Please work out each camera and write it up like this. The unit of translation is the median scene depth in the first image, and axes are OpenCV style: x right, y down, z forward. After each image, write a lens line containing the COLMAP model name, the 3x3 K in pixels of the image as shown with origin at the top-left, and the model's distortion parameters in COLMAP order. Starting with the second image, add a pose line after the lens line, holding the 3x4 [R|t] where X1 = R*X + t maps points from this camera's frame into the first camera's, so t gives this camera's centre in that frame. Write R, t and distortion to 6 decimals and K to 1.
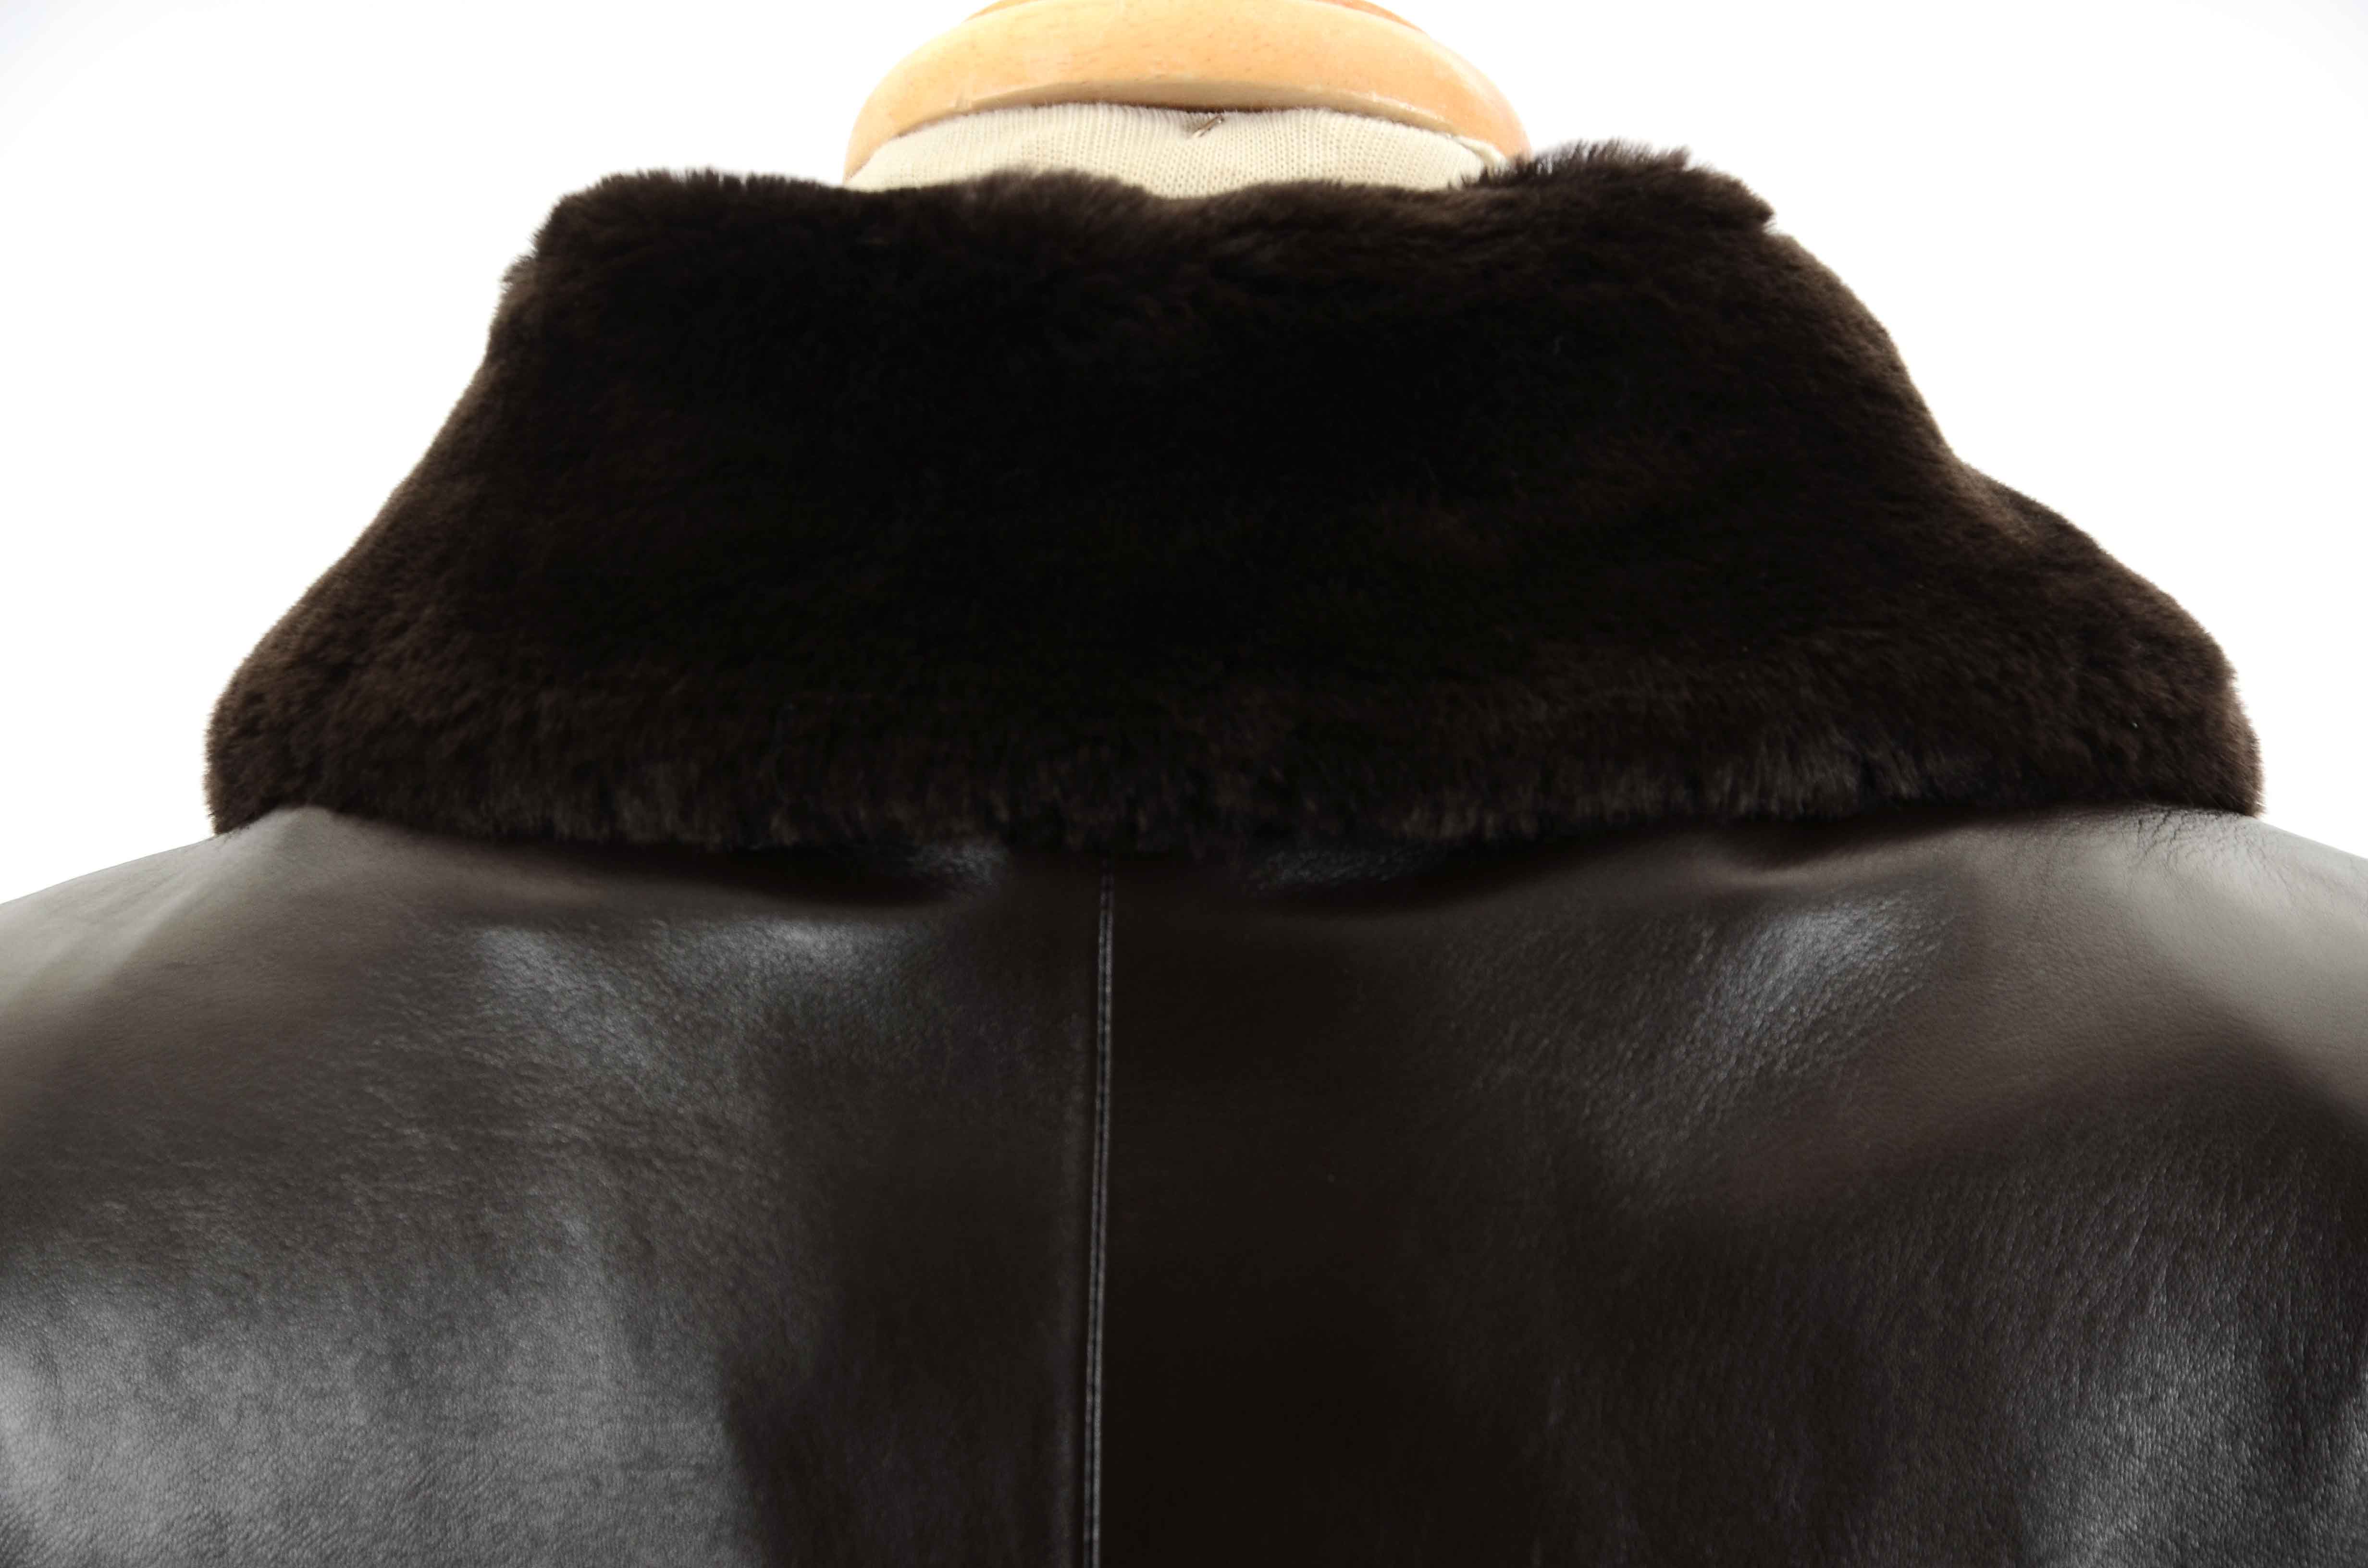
lens RADIAL K [[10373.4, 0, 1184.0], [0, 10373.4, 784.0], [0, 0, 1]] dist [1.590418, -0.538594]
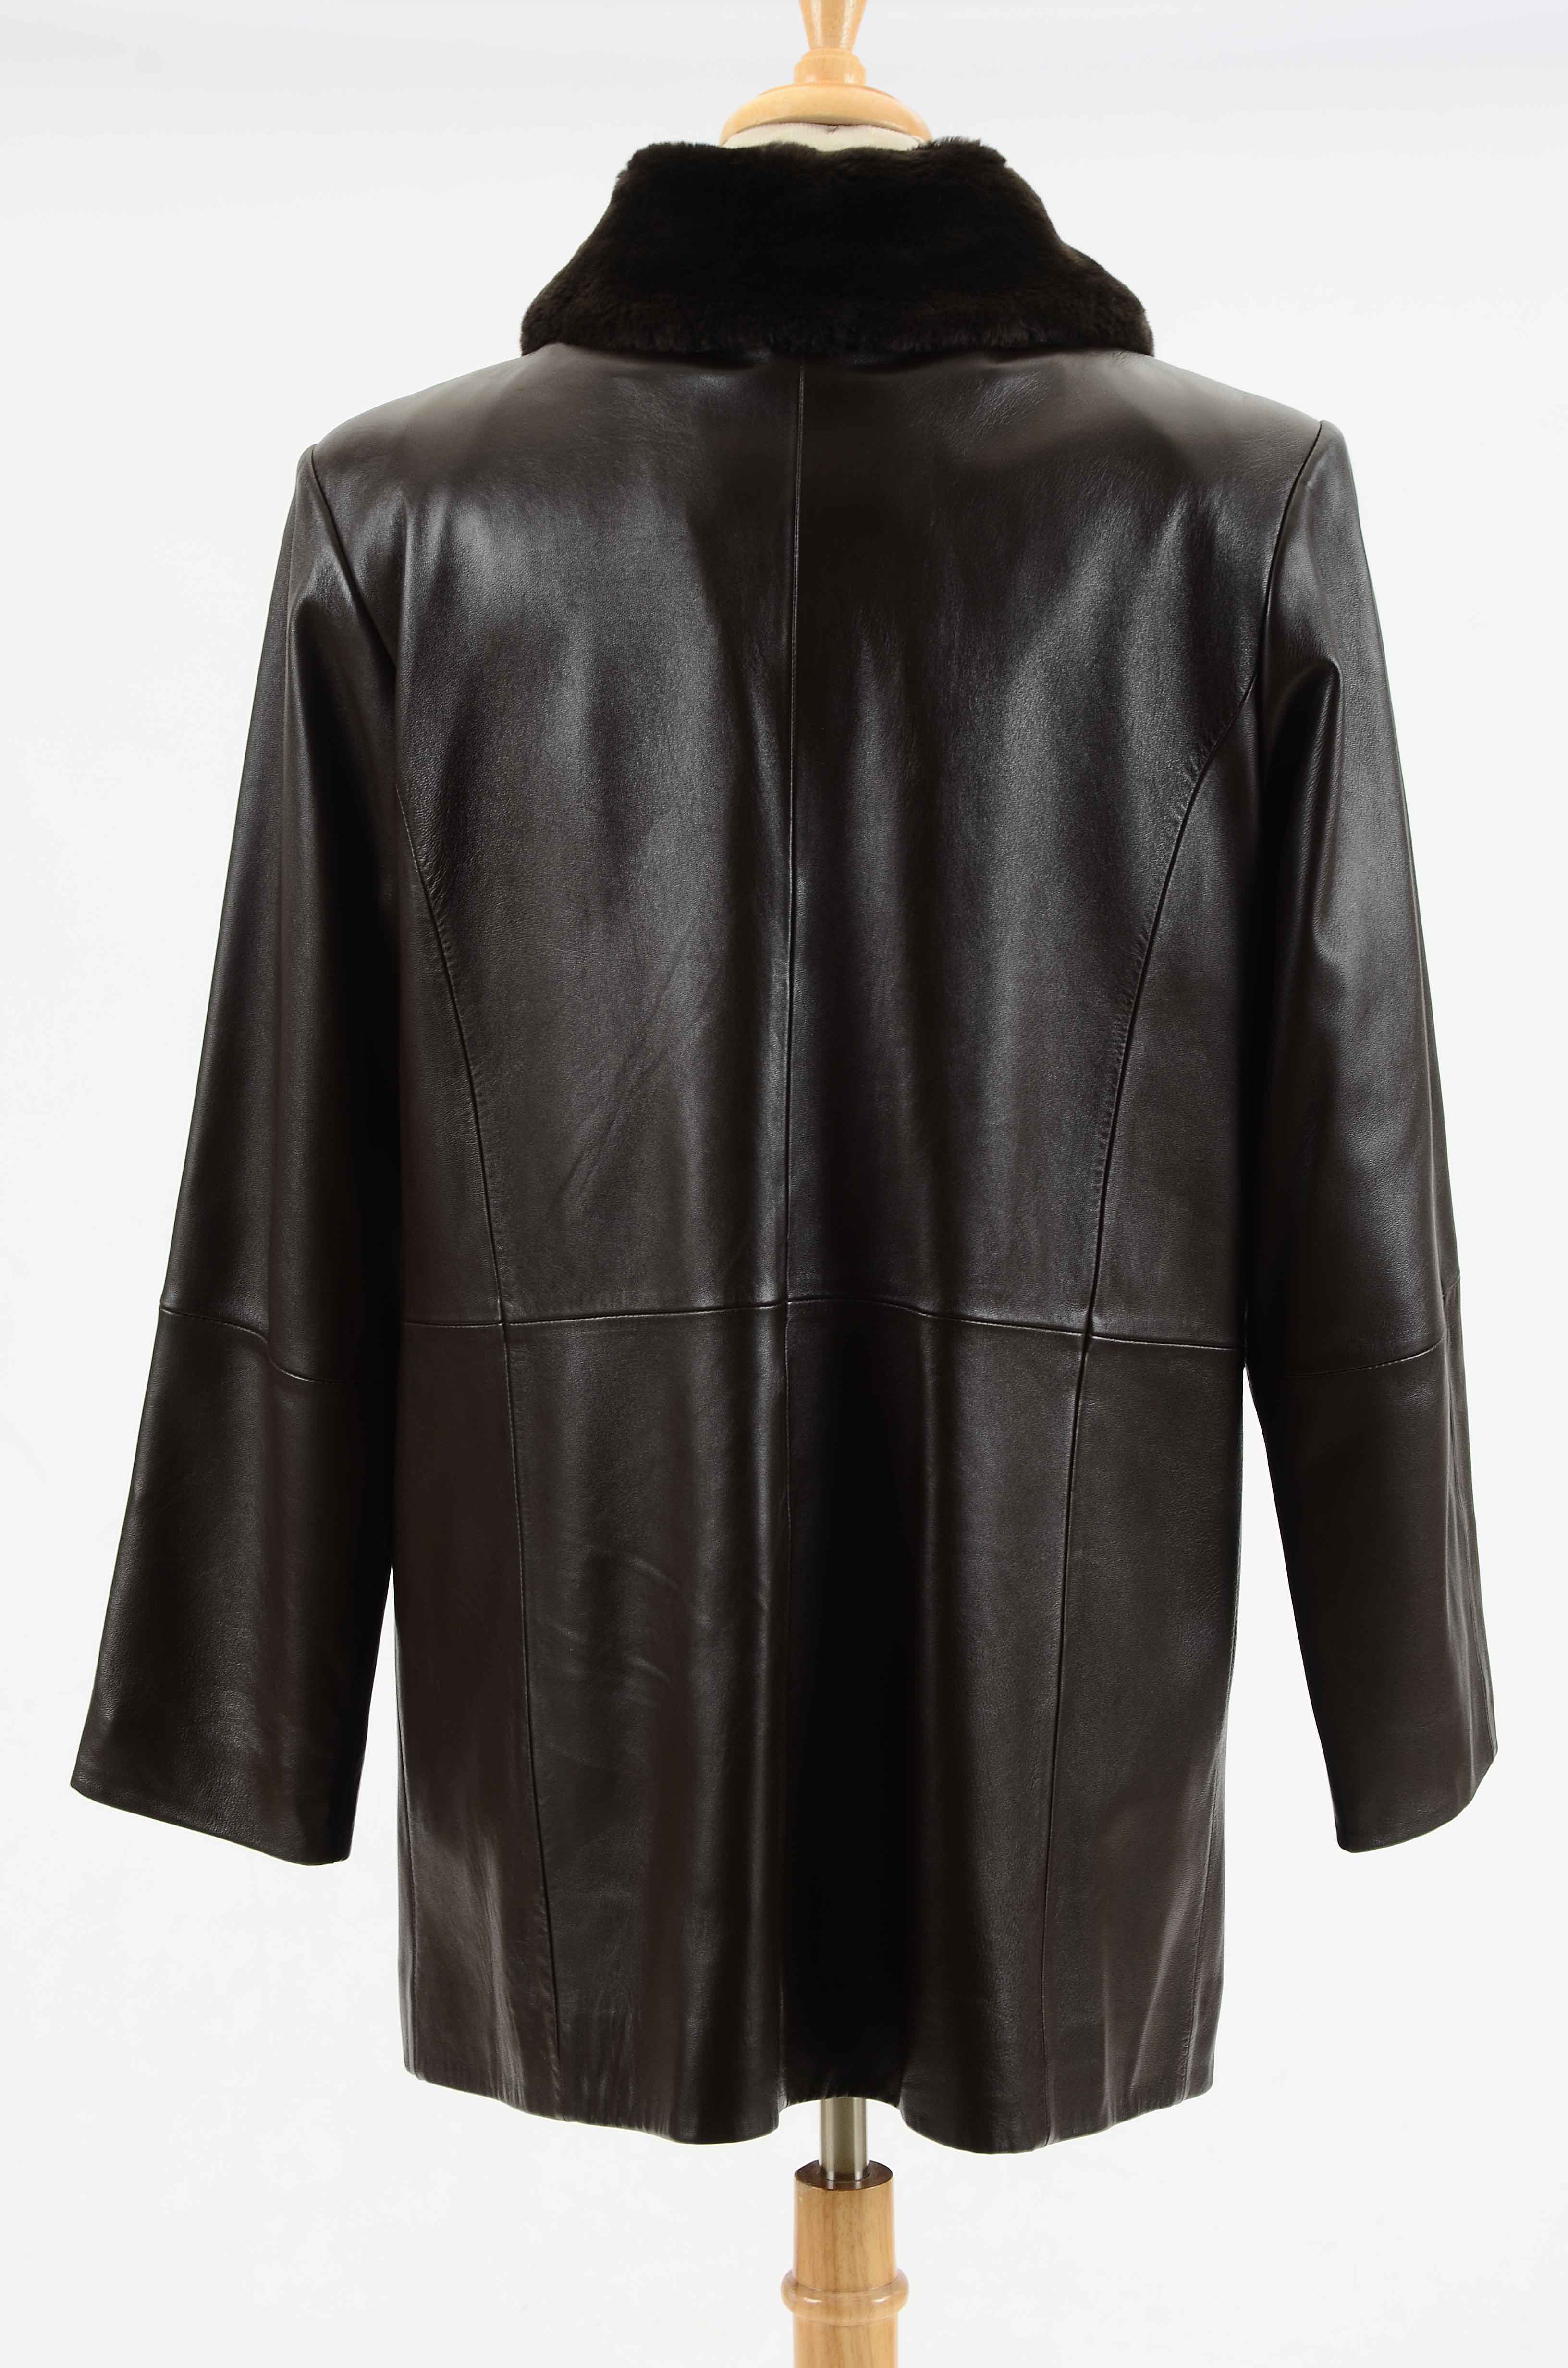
lens RADIAL K [[6295.0, 0, 784.0], [0, 6295.0, 1184.0], [0, 0, 1]] dist [0.650080, 0.398628]
pose [[0.999897, 0.012068, 0.007718, -0.025199], [-0.012715, 0.995847, 0.090153, 0.085601], [-0.006598, -0.090242, 0.995898, -1.035772]]
